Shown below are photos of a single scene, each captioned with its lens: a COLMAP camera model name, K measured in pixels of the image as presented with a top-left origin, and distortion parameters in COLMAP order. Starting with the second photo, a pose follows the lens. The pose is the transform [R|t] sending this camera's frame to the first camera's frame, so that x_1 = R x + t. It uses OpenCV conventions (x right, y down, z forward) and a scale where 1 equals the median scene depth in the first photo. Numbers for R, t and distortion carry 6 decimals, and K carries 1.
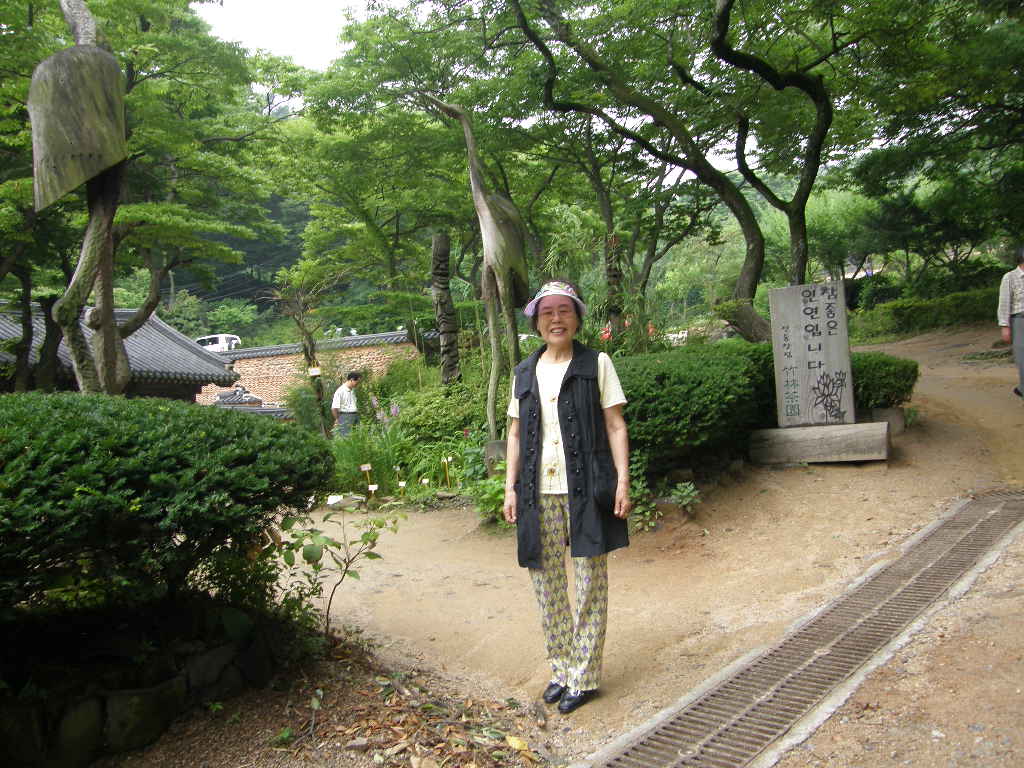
lens RADIAL K [[861.4, 0, 511.3], [0, 861.4, 402.7], [0, 0, 1]] dist [-0.158618, 0.128696]
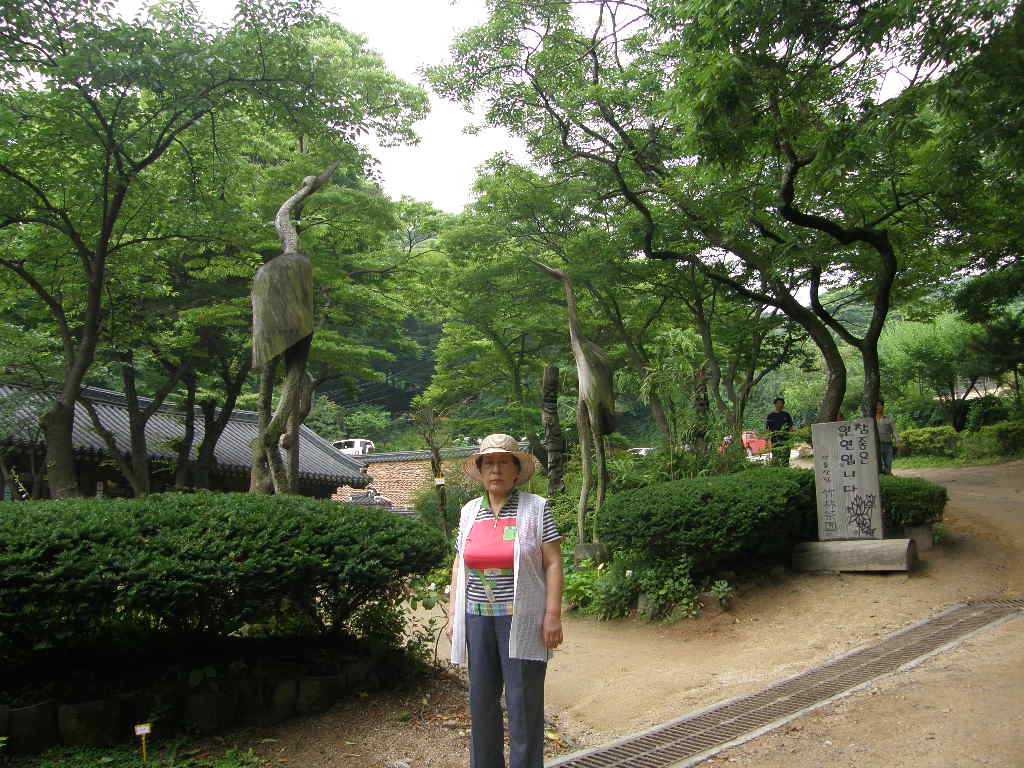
lens RADIAL K [[861.4, 0, 511.3], [0, 861.4, 402.7], [0, 0, 1]] dist [-0.158618, 0.128696]
pose [[0.988732, 0.019359, -0.148439, 0.059095], [-0.037941, 0.991633, -0.123390, -0.000585], [0.144809, 0.127631, 0.981194, -0.234465]]
